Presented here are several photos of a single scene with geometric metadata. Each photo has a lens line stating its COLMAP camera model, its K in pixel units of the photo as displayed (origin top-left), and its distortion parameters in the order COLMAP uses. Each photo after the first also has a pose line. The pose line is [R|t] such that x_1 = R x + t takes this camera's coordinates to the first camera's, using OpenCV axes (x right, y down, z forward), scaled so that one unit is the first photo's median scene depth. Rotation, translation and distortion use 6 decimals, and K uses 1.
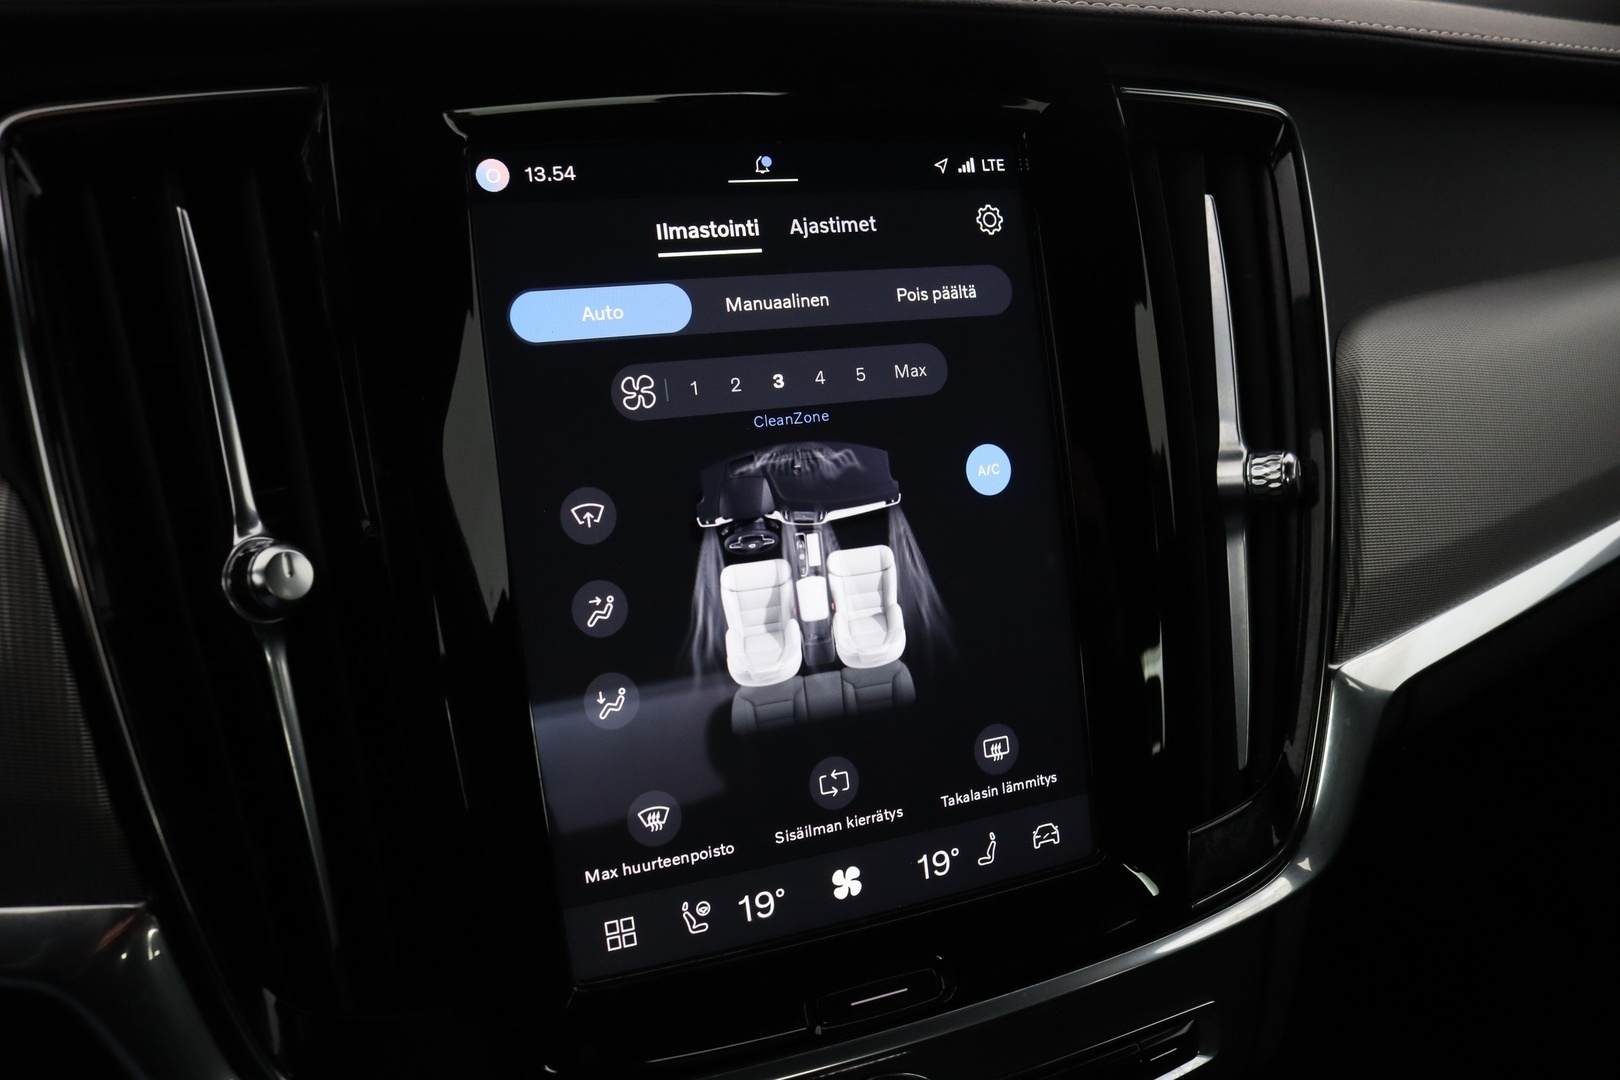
lens RADIAL K [[1345.7, 0, 796.9], [0, 1345.7, 538.8], [0, 0, 1]] dist [-0.161477, 0.123810]
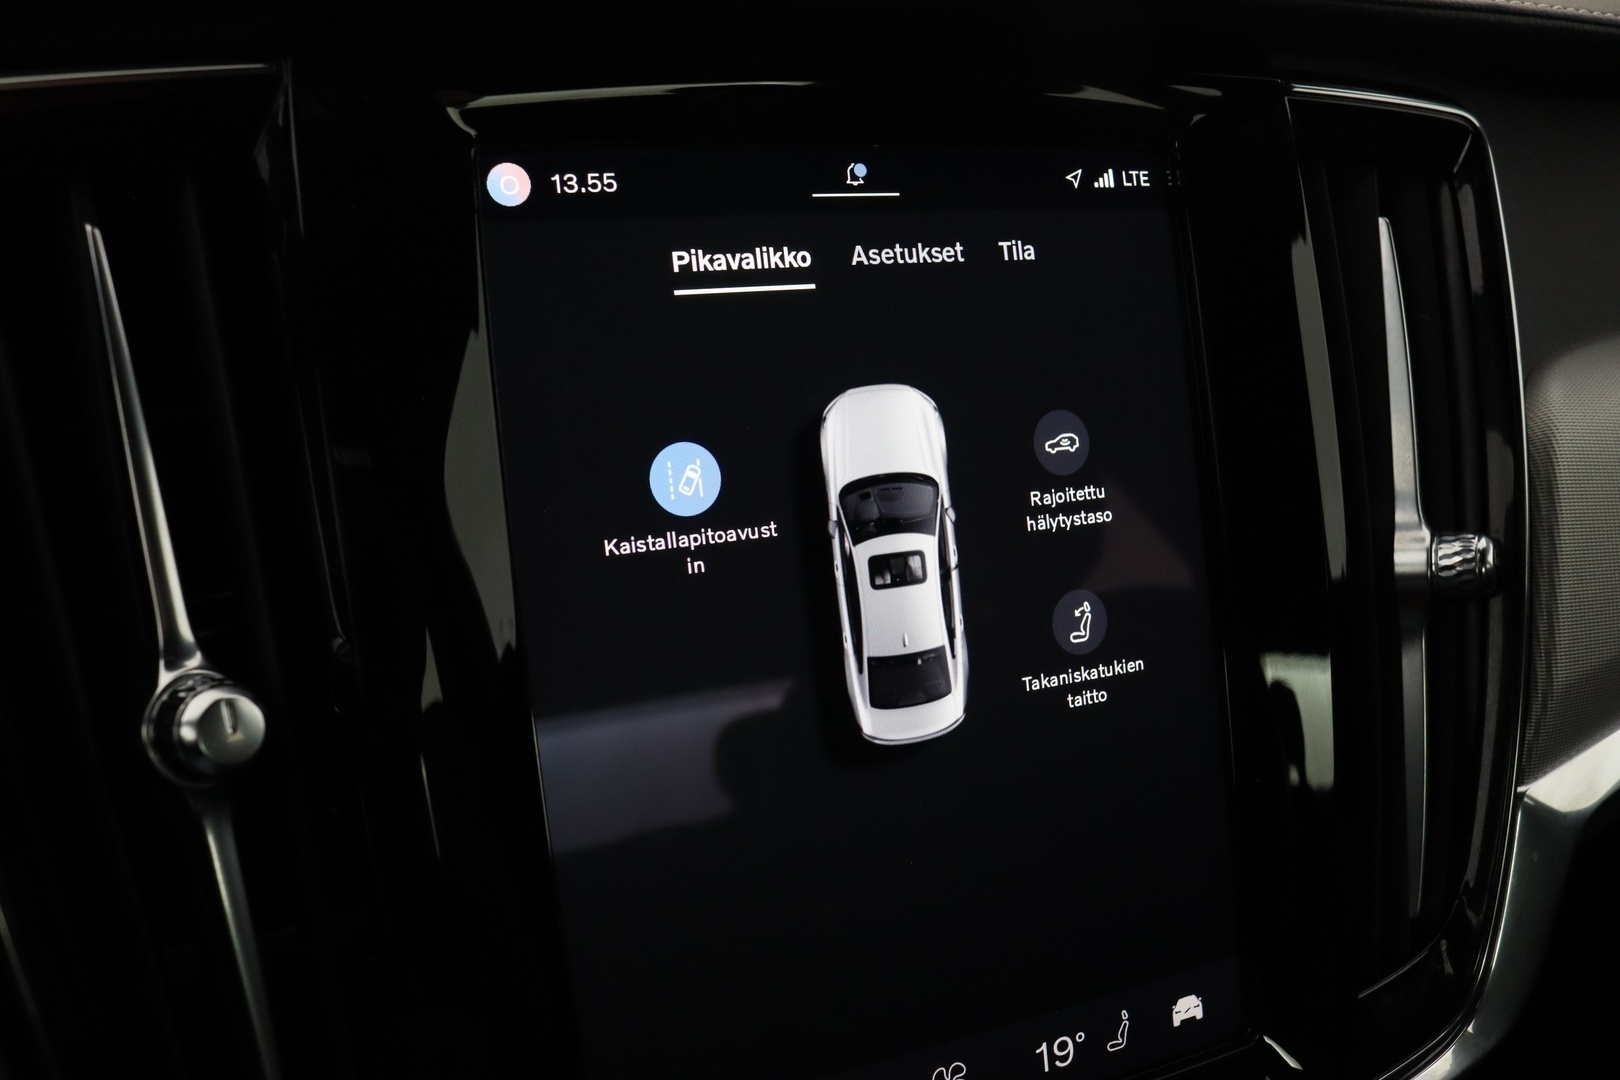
lens RADIAL K [[1345.7, 0, 803.5], [0, 1345.7, 543.9], [0, 0, 1]] dist [-0.161477, 0.123810]
pose [[0.999952, 0.009527, 0.002352, -0.052782], [-0.009535, 0.999949, 0.003192, -0.063125], [-0.002321, -0.003214, 0.999992, 0.207543]]
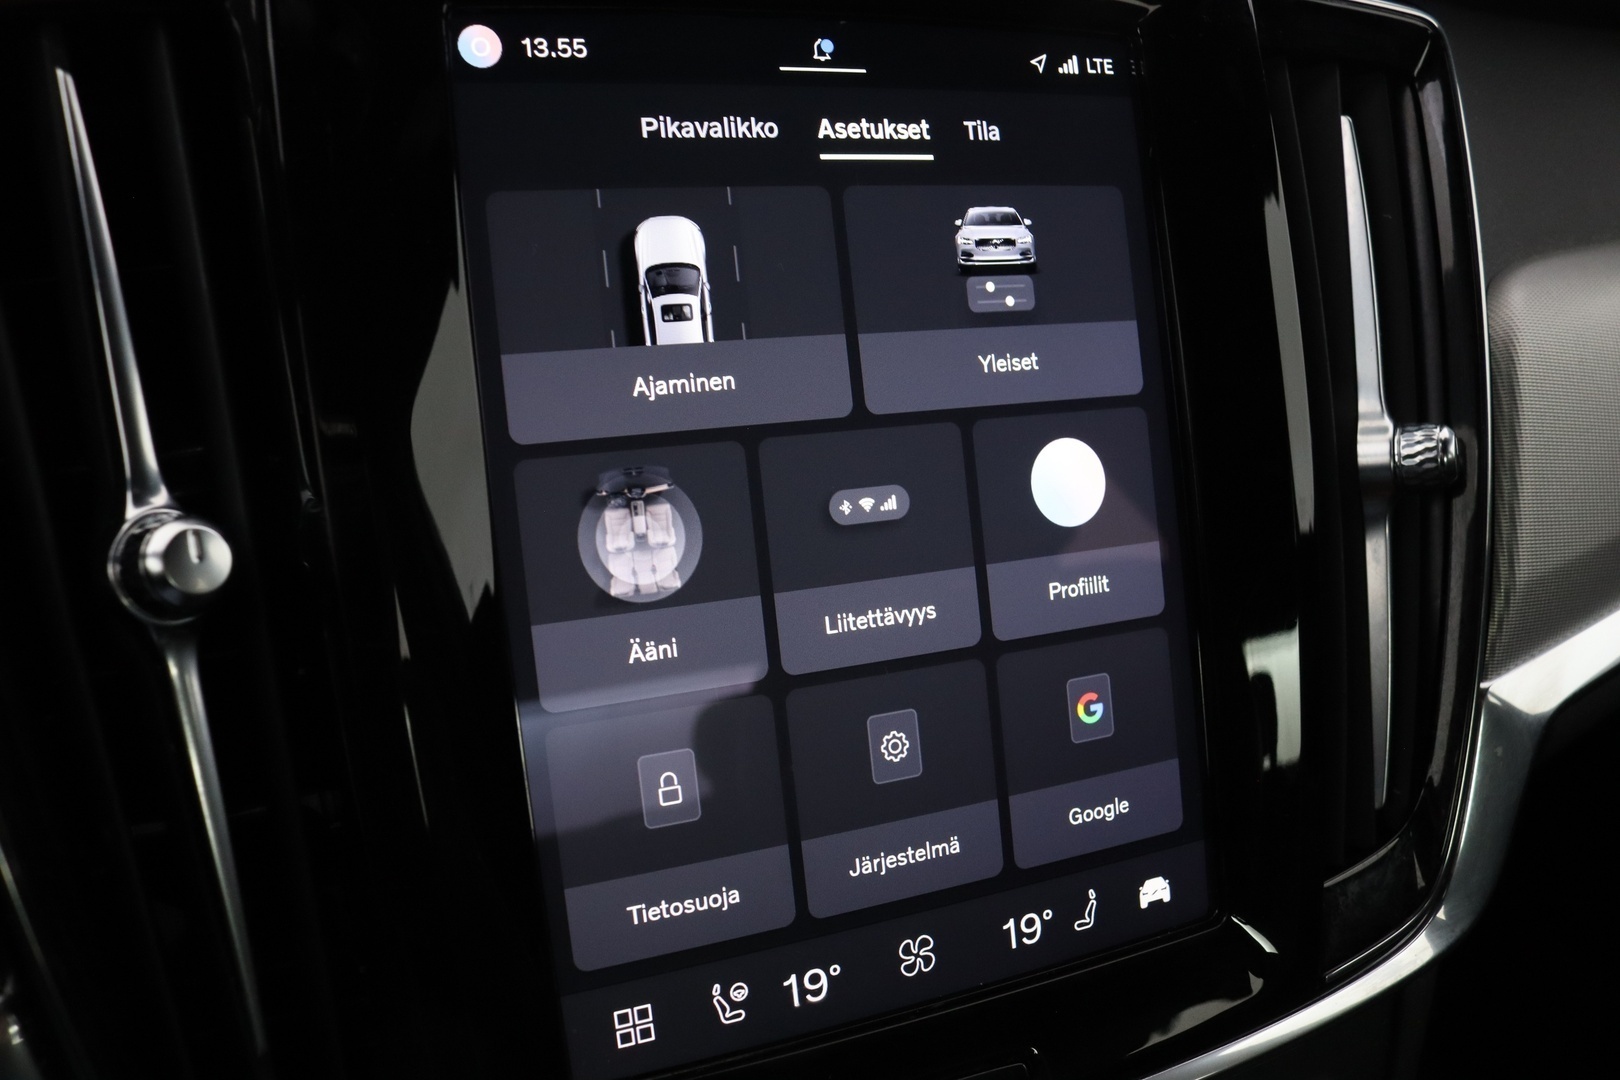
lens RADIAL K [[1345.7, 0, 802.1], [0, 1345.7, 539.2], [0, 0, 1]] dist [-0.161477, 0.123810]
pose [[0.999804, 0.010910, 0.016527, -0.044997], [-0.010957, 0.999936, 0.002712, 0.007717], [-0.016496, -0.002892, 0.999860, 0.201611]]
